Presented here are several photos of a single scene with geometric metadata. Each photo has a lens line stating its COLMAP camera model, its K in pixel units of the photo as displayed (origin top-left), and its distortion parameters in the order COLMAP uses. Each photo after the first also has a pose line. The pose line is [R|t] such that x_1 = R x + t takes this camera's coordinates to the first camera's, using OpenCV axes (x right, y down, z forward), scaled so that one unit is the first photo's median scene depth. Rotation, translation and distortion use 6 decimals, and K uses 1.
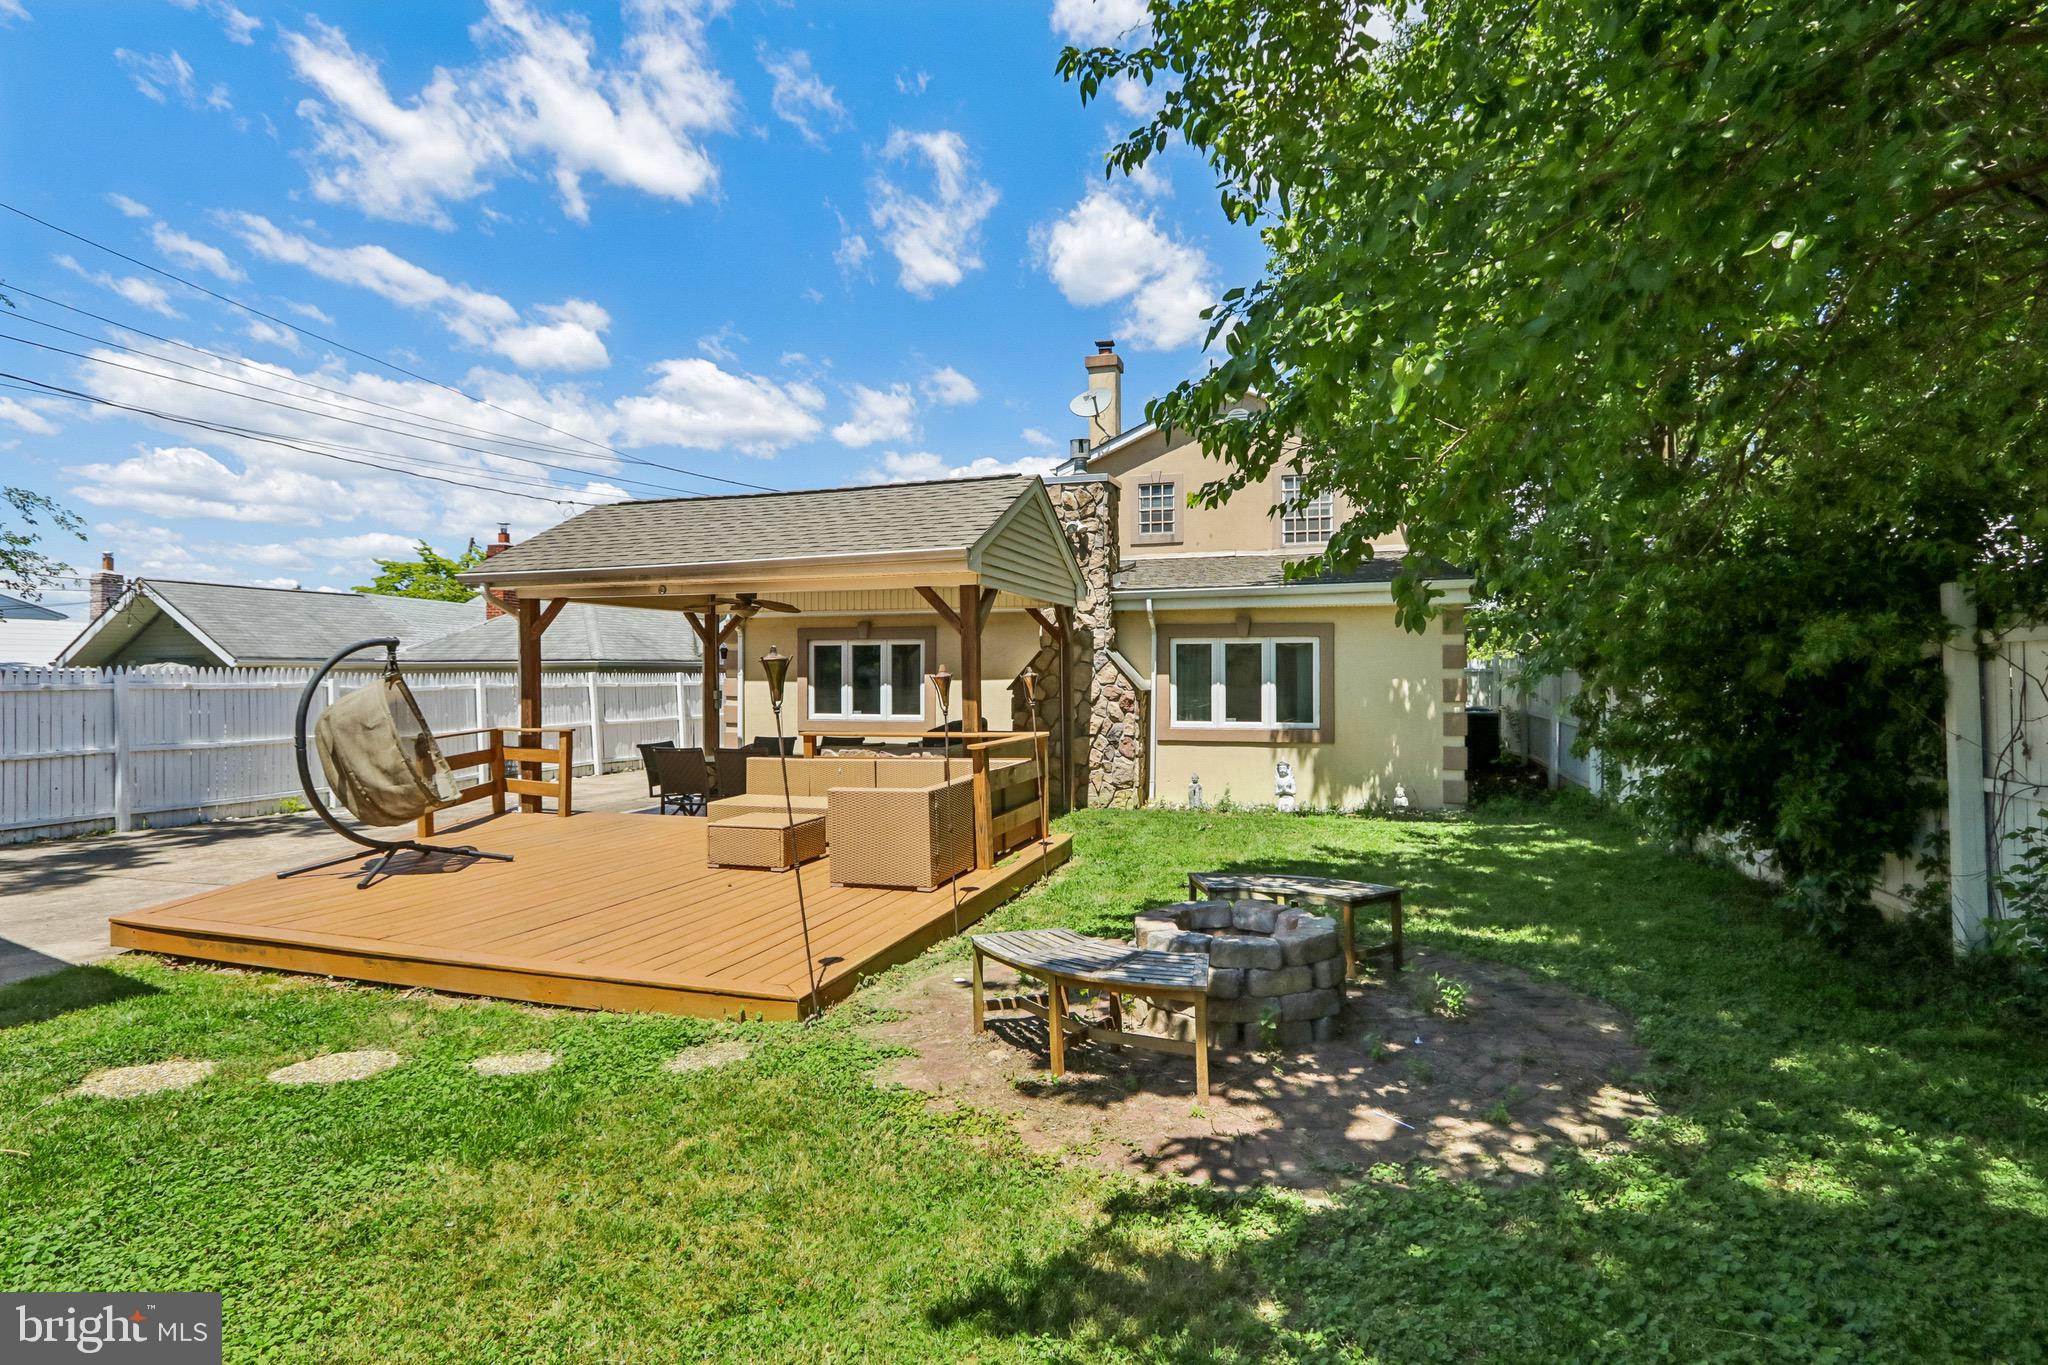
lens RADIAL K [[1008.2, 0, 1016.0], [0, 1008.2, 673.5], [0, 0, 1]] dist [-0.004685, 0.000011]
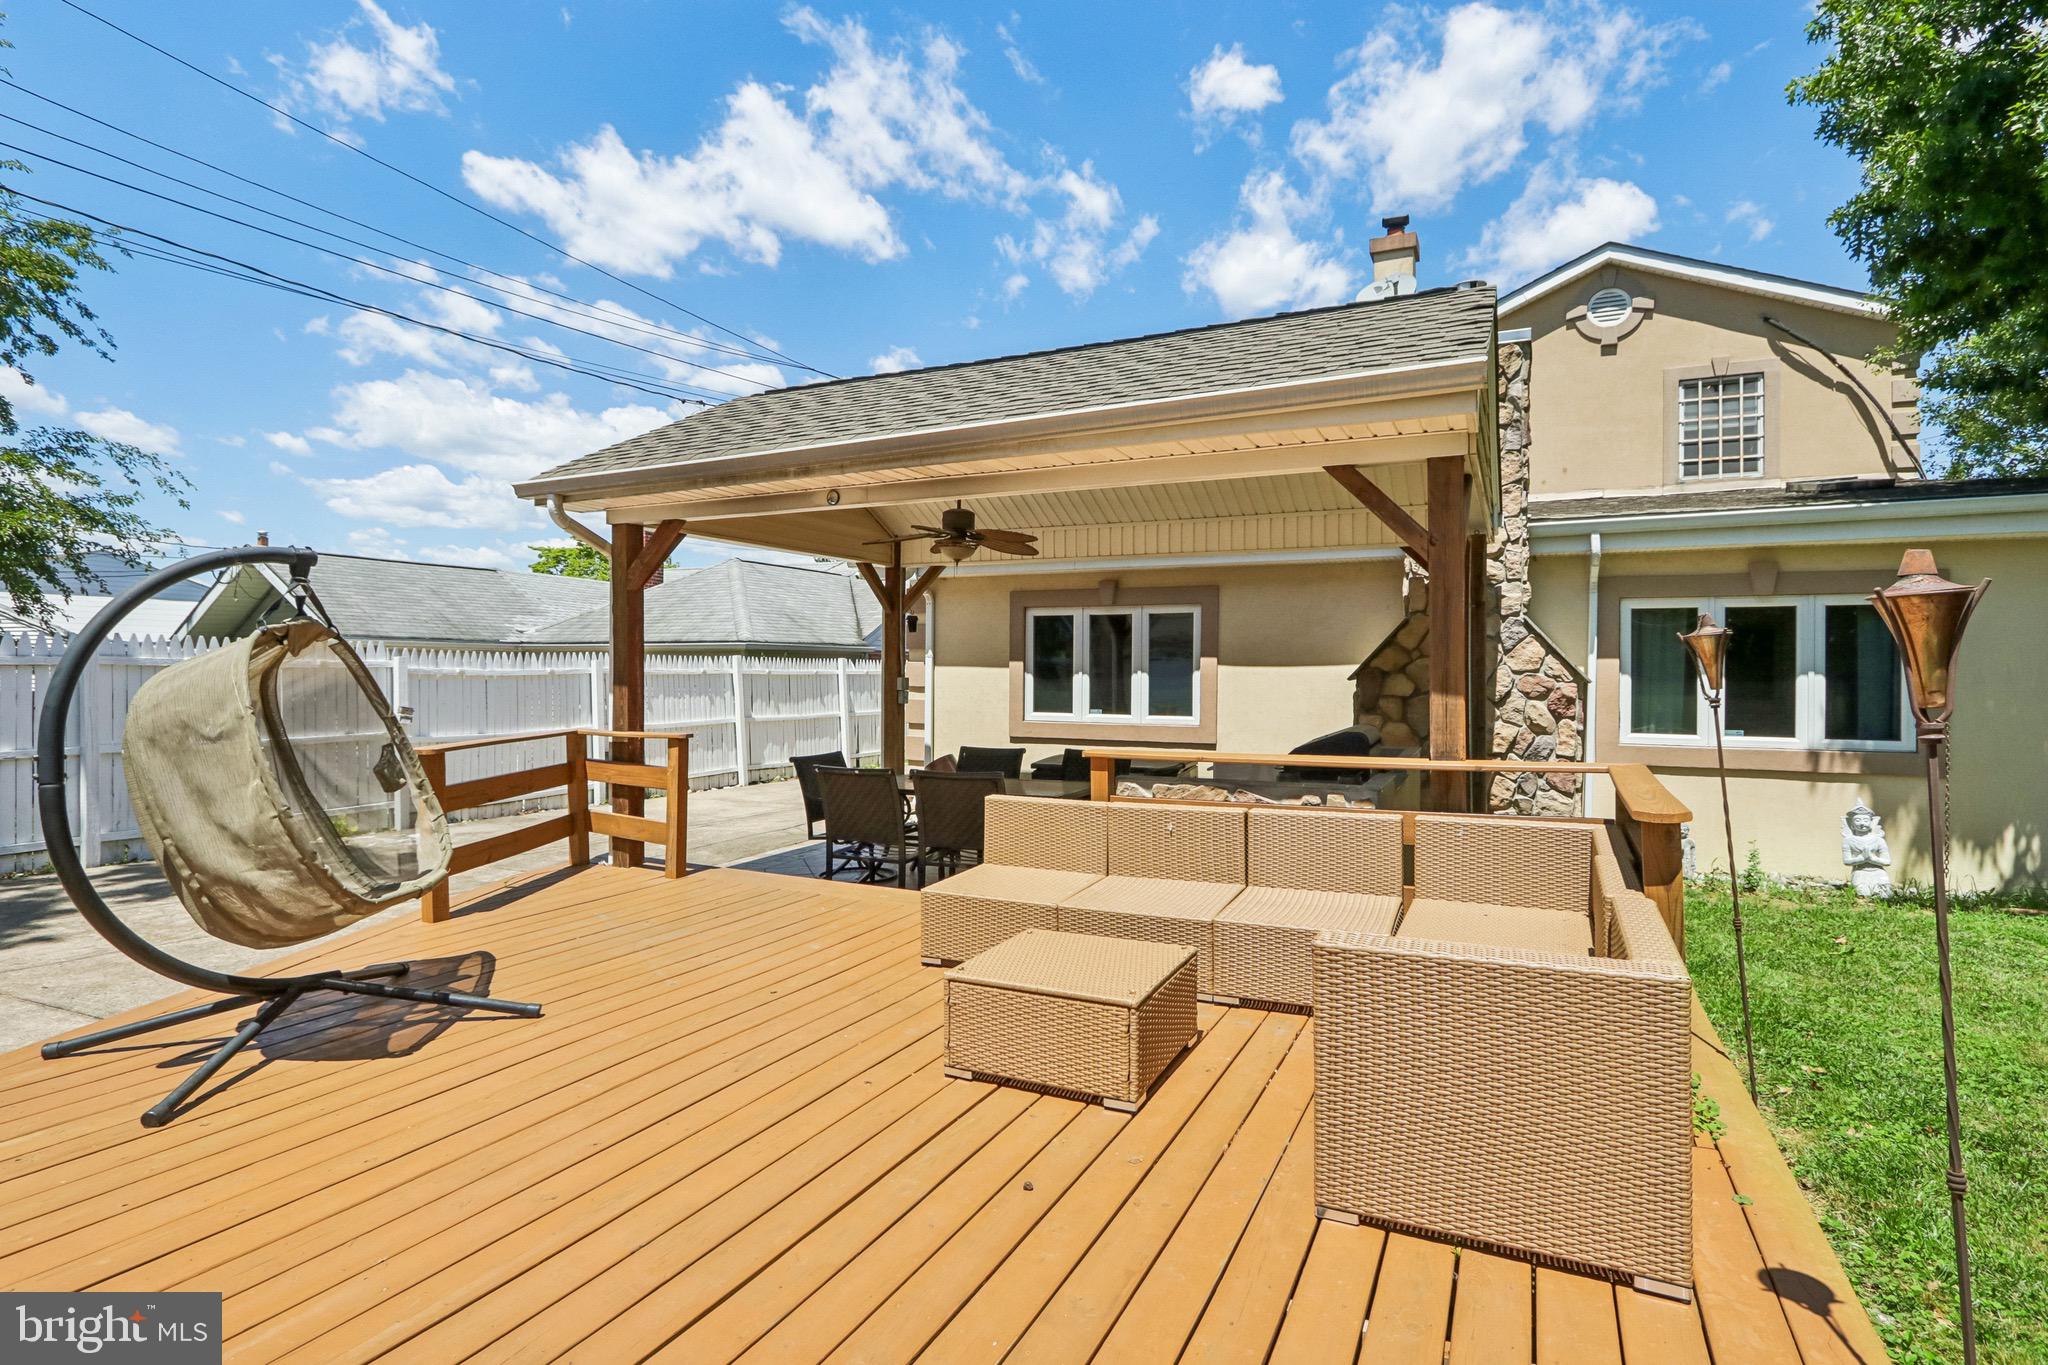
lens RADIAL K [[1001.2, 0, 1022.1], [0, 1001.2, 673.6], [0, 0, 1]] dist [-0.009638, -0.000243]
pose [[0.991128, 0.009092, -0.132600, -0.132987], [-0.008702, 0.999956, 0.003522, 0.011910], [0.132626, -0.002337, 0.991163, 0.354032]]
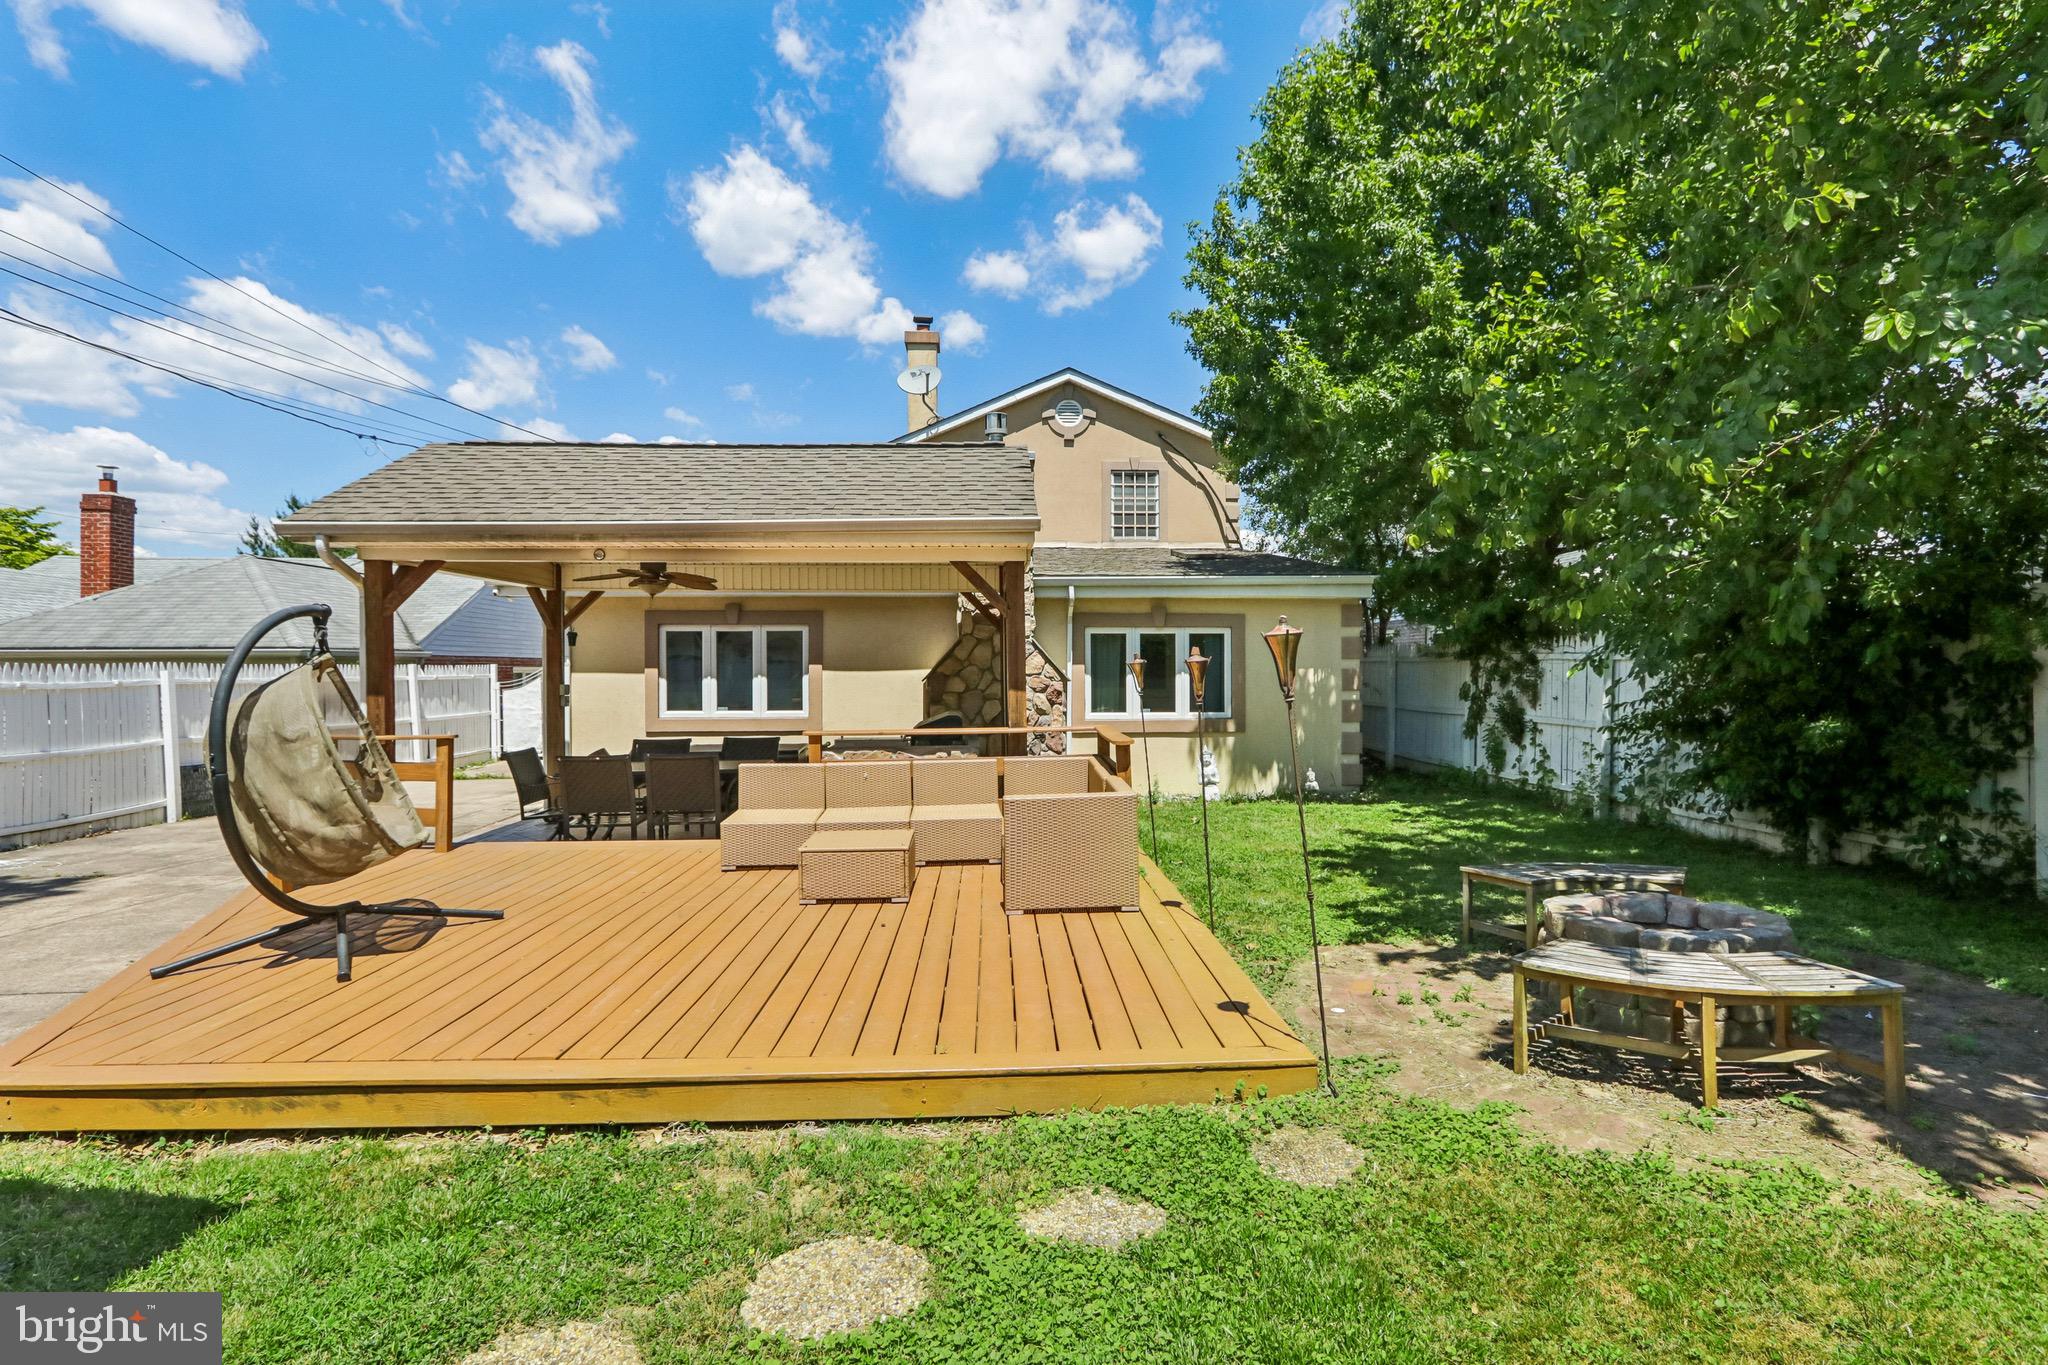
lens RADIAL K [[1001.2, 0, 1022.1], [0, 1001.2, 673.6], [0, 0, 1]] dist [-0.009638, -0.000243]
pose [[0.932622, -0.002298, 0.360849, -0.258289], [0.000284, 0.999984, 0.005634, 0.004147], [-0.360856, -0.005152, 0.932607, 0.125918]]
